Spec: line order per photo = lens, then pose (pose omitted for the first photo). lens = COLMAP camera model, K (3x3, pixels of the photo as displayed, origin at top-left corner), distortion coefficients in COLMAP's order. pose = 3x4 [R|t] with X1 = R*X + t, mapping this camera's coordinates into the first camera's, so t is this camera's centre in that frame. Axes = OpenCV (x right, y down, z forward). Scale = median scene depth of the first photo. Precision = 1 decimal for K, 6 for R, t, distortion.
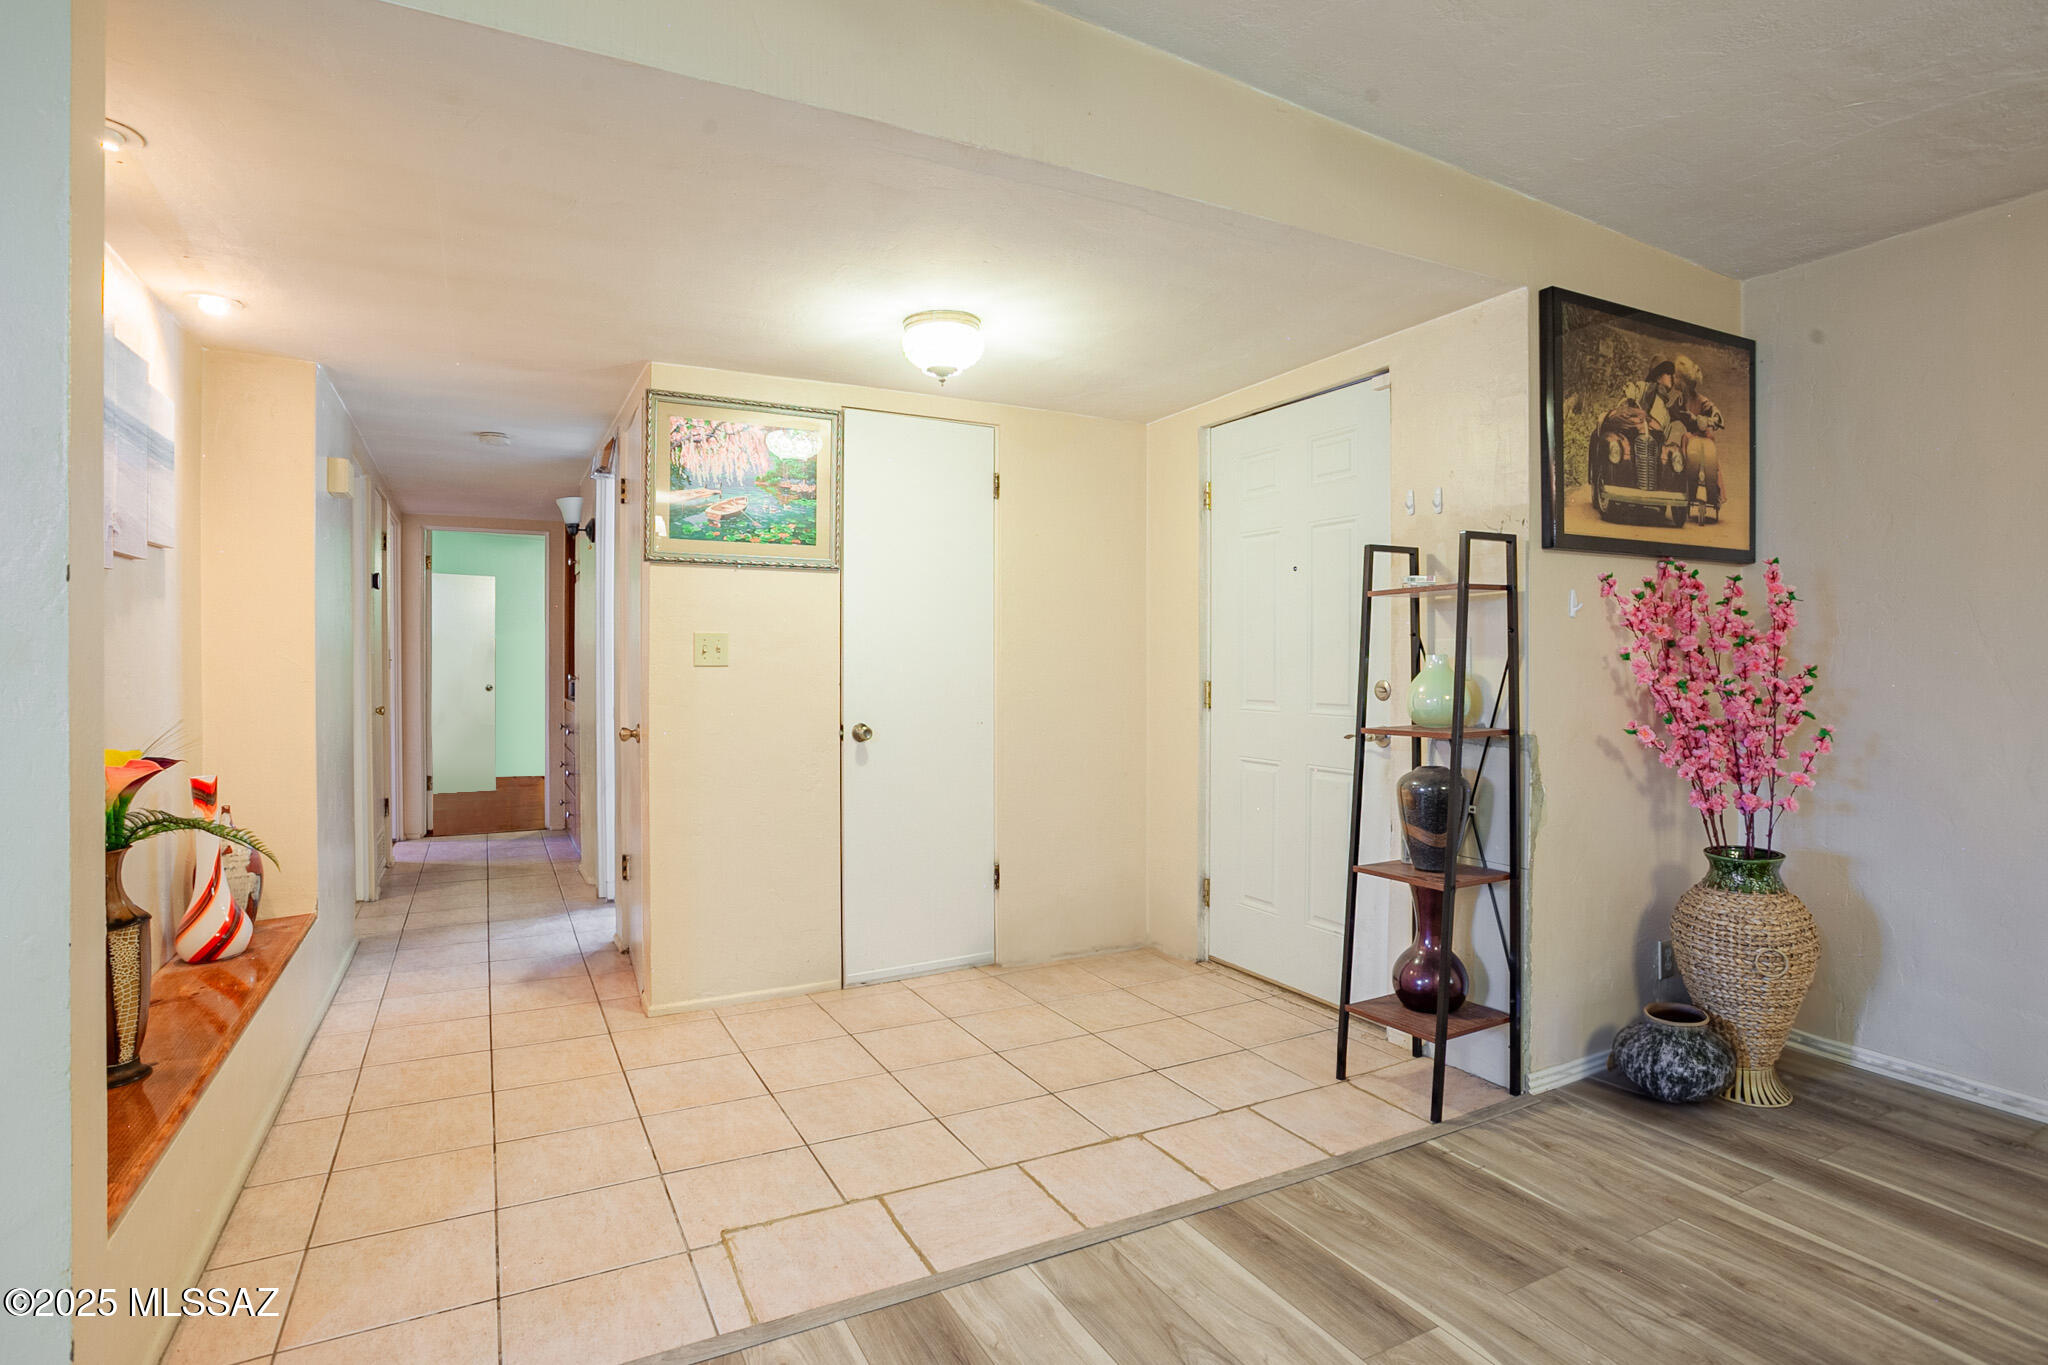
lens RADIAL K [[1027.4, 0, 1021.2], [0, 1027.4, 669.4], [0, 0, 1]] dist [-0.050412, 0.022180]
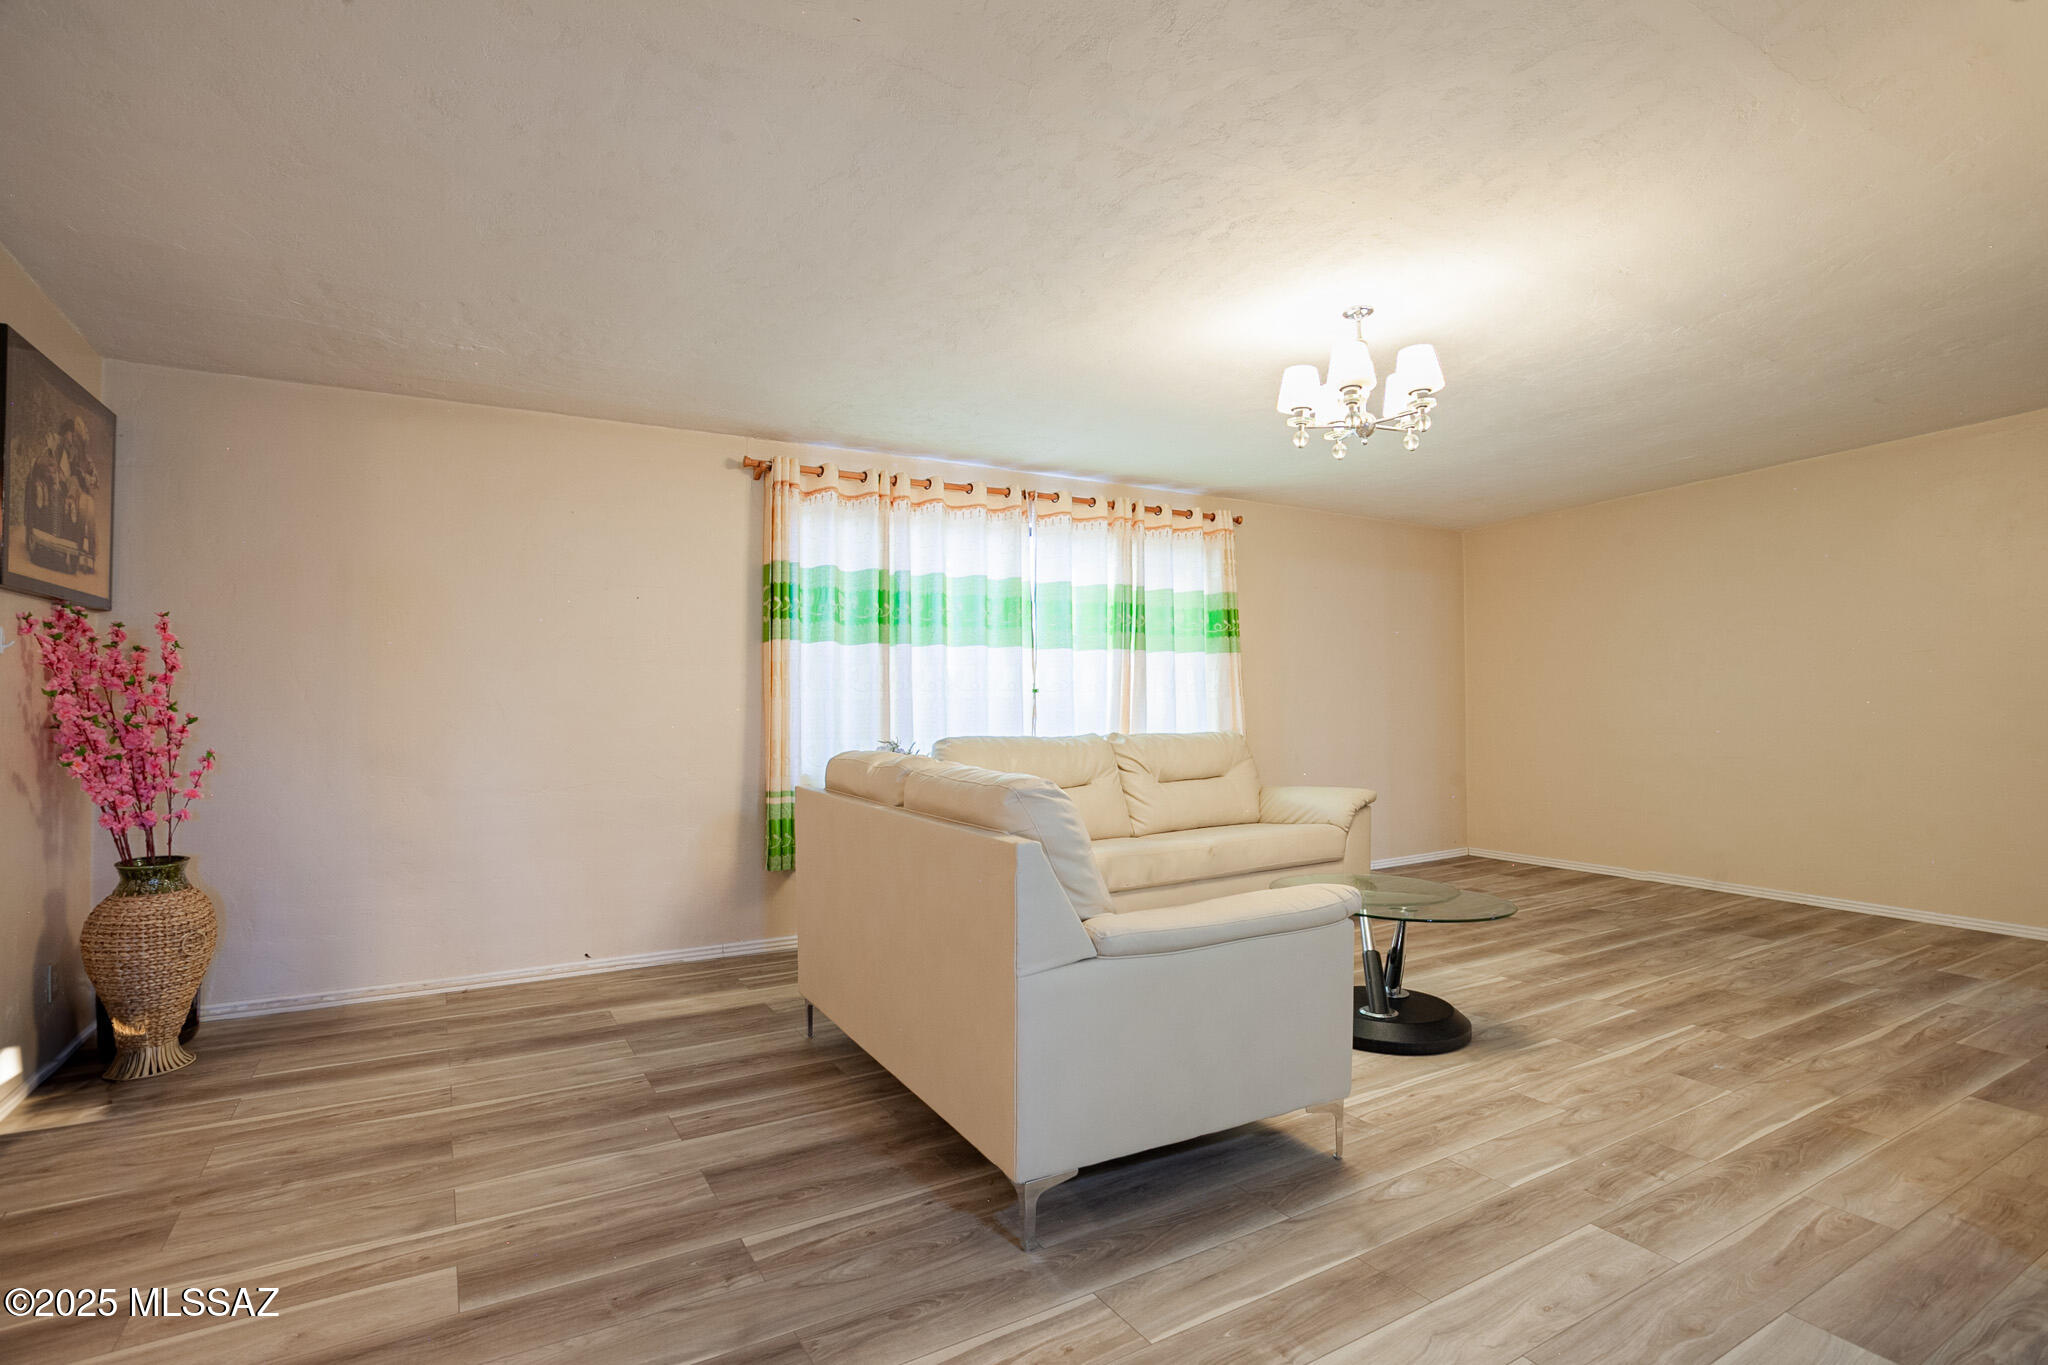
lens RADIAL K [[1027.4, 0, 1021.2], [0, 1027.4, 669.4], [0, 0, 1]] dist [-0.050412, 0.022180]
pose [[-0.060224, 0.023178, 0.997916, -0.507491], [0.012127, 0.999674, -0.022487, -0.002543], [-0.998111, 0.010748, -0.060485, 0.056563]]
